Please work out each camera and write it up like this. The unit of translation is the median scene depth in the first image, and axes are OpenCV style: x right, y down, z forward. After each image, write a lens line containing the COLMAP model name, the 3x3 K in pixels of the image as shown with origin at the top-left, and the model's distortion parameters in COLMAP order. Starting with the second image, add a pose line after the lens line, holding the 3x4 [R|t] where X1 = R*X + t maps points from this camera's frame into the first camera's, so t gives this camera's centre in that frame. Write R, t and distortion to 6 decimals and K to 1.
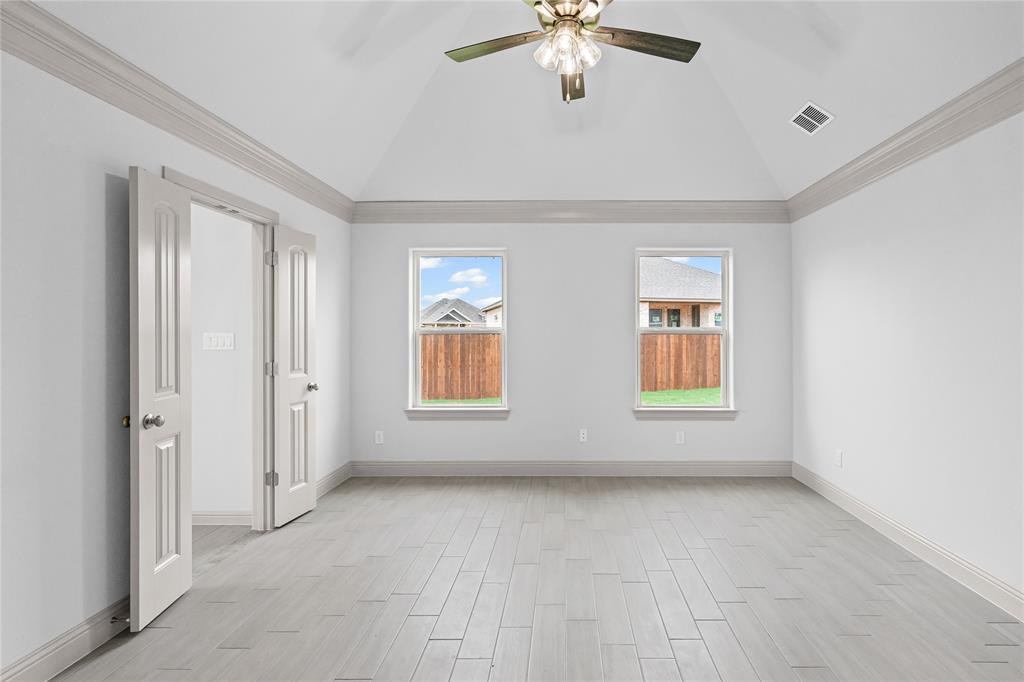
lens RADIAL K [[479.2, 0, 511.9], [0, 479.2, 318.8], [0, 0, 1]] dist [-0.001072, -0.000163]
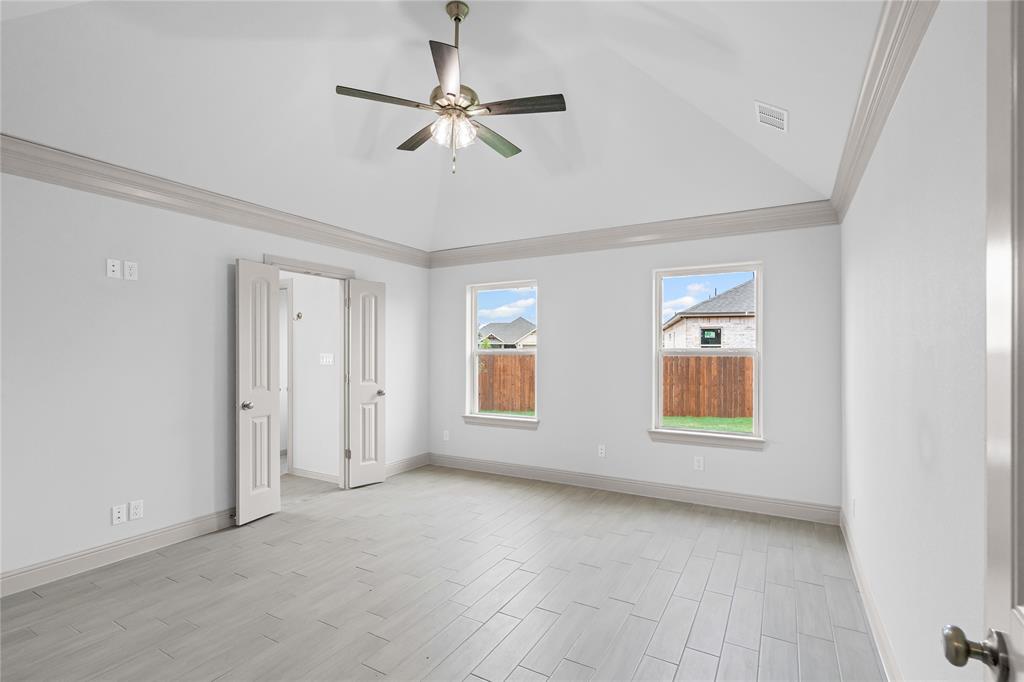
lens RADIAL K [[477.4, 0, 512.0], [0, 477.4, 341.0], [0, 0, 1]] dist [0.017443, 0.000074]
pose [[0.870978, -0.010787, -0.491203, 0.601303], [0.013266, 0.999911, 0.001563, -0.004748], [0.491142, -0.007877, 0.871044, -0.019740]]
